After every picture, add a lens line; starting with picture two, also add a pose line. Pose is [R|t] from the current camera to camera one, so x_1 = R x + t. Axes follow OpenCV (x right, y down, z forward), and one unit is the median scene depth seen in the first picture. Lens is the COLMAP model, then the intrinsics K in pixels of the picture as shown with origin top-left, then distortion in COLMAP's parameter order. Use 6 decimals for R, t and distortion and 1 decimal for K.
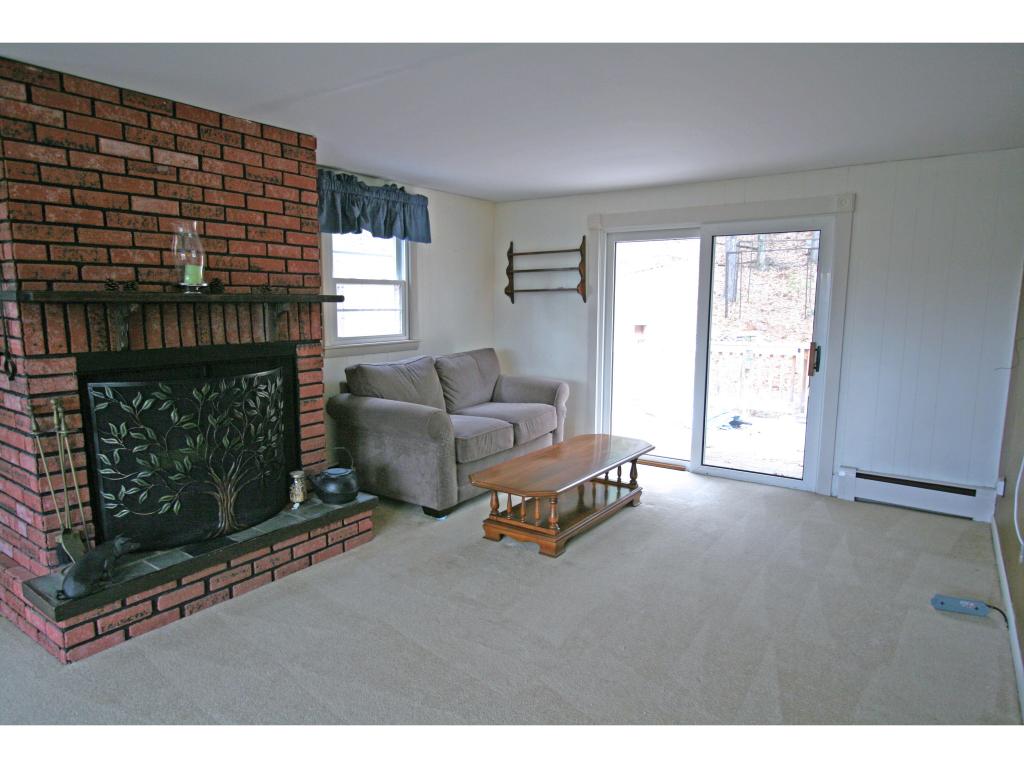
lens RADIAL K [[632.0, 0, 512.0], [0, 632.0, 384.0], [0, 0, 1]] dist [0.002208, 0.001021]
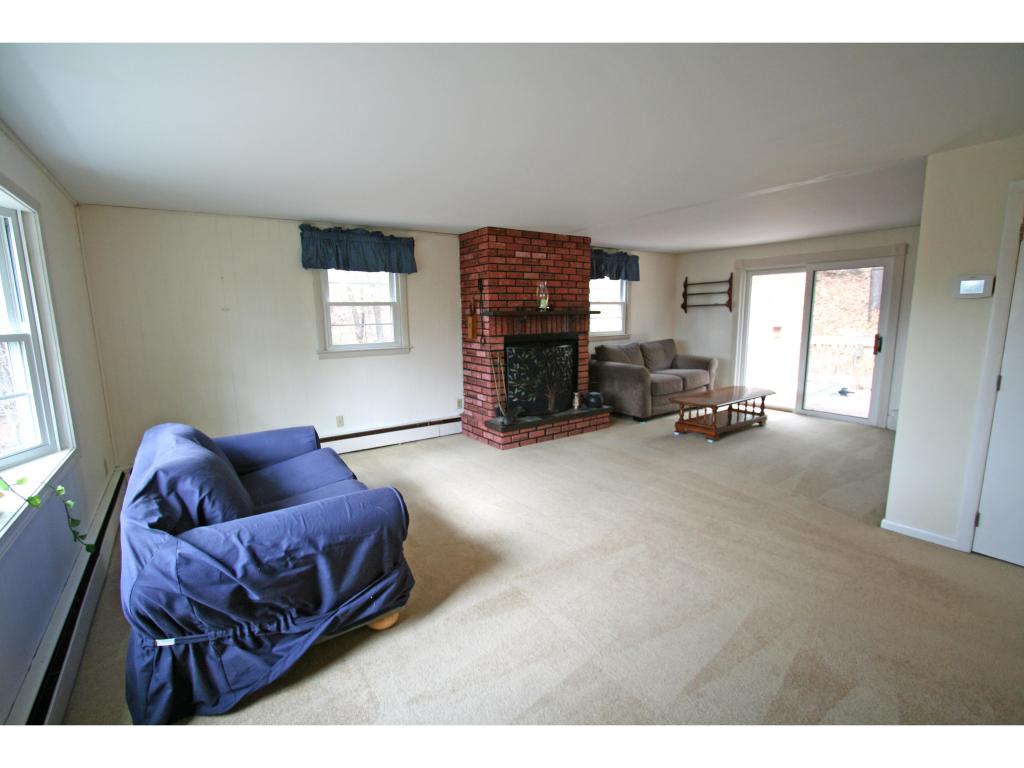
lens RADIAL K [[474.3, 0, 509.0], [0, 474.3, 389.7], [0, 0, 1]] dist [-0.015389, -0.000494]
pose [[0.936393, 0.039141, -0.348763, 0.011086], [-0.028569, 0.998965, 0.035407, 0.070283], [0.349788, -0.023191, 0.936542, -0.550341]]
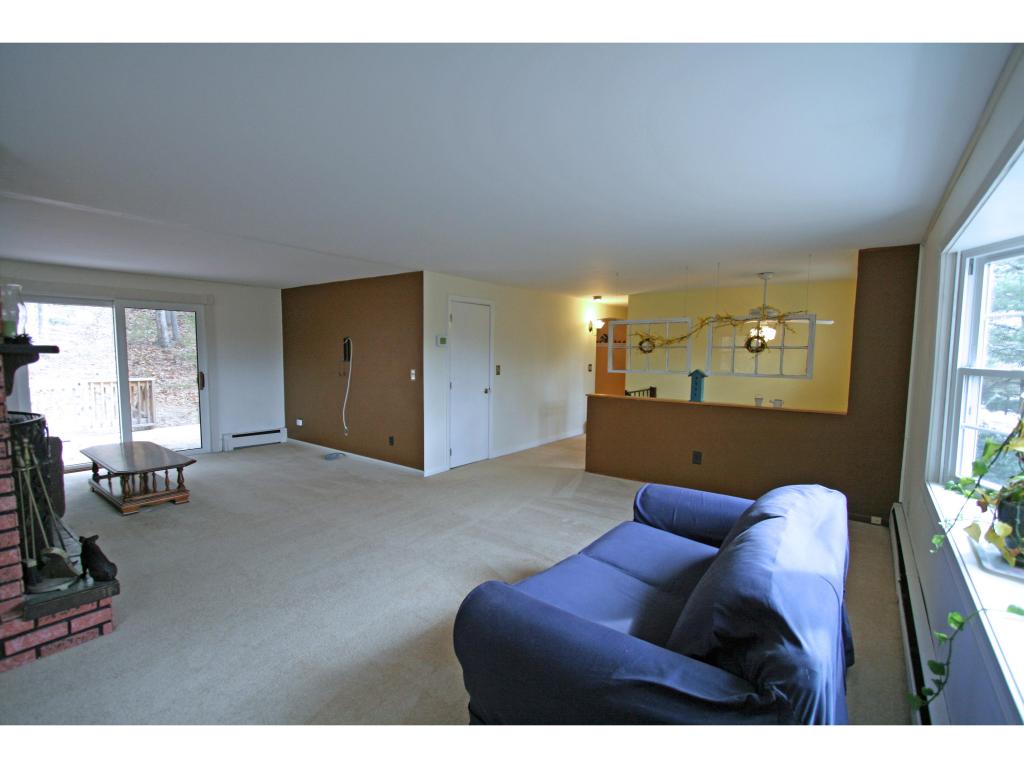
lens RADIAL K [[474.3, 0, 509.0], [0, 474.3, 389.7], [0, 0, 1]] dist [-0.015389, -0.000494]
pose [[0.033911, -0.084533, 0.995843, -0.991019], [0.121862, 0.989331, 0.079831, -0.016360], [-0.991968, 0.118649, 0.043850, 0.057100]]
